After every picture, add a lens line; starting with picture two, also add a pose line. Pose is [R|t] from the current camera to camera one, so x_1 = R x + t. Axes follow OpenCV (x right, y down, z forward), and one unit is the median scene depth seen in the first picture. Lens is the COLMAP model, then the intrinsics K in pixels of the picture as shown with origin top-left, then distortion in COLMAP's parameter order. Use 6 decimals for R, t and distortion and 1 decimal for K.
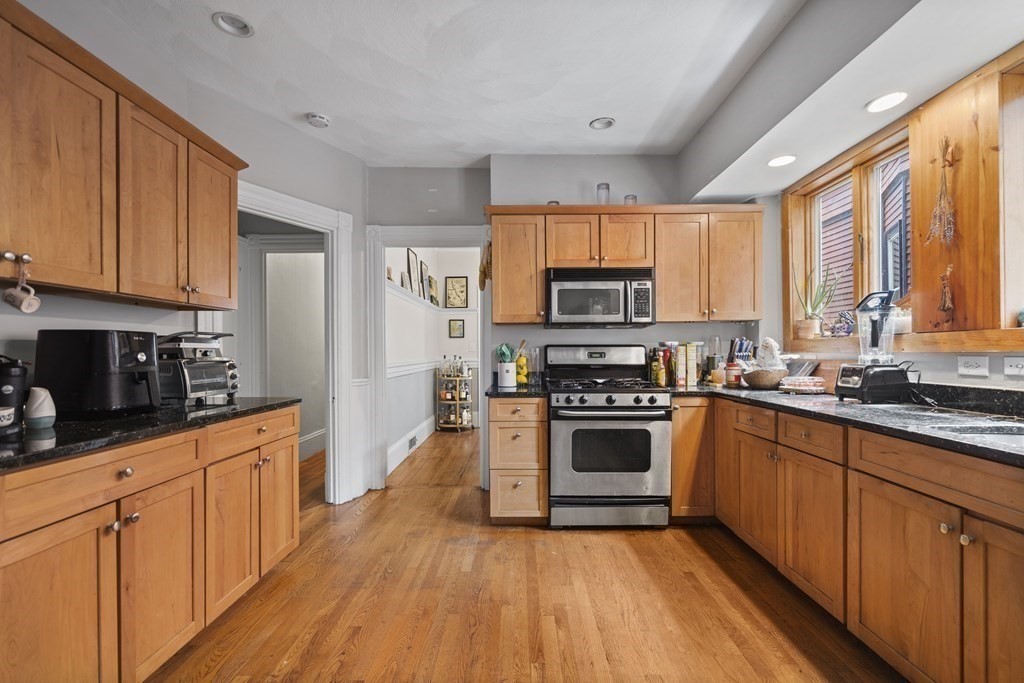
lens RADIAL K [[466.0, 0, 516.2], [0, 466.0, 348.6], [0, 0, 1]] dist [0.000028, 0.000016]
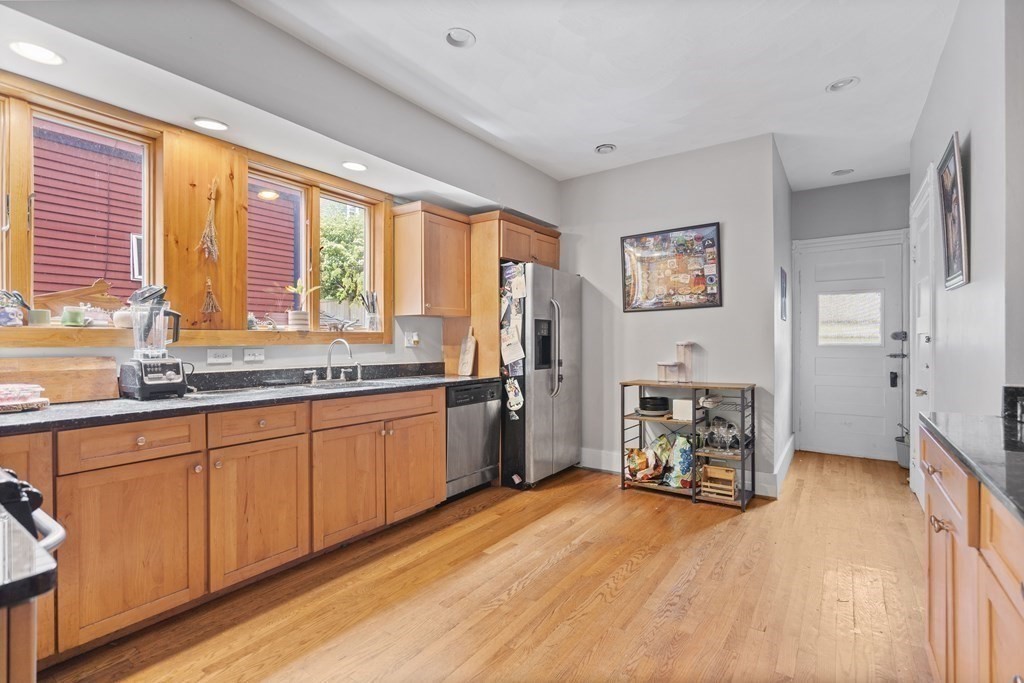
lens RADIAL K [[466.0, 0, 516.8], [0, 466.0, 341.3], [0, 0, 1]] dist [0.000028, 0.000016]
pose [[-0.820917, 0.005040, 0.571025, -0.490781], [0.000403, 0.999966, -0.008248, 0.005563], [-0.571047, -0.006541, -0.820891, 1.617511]]
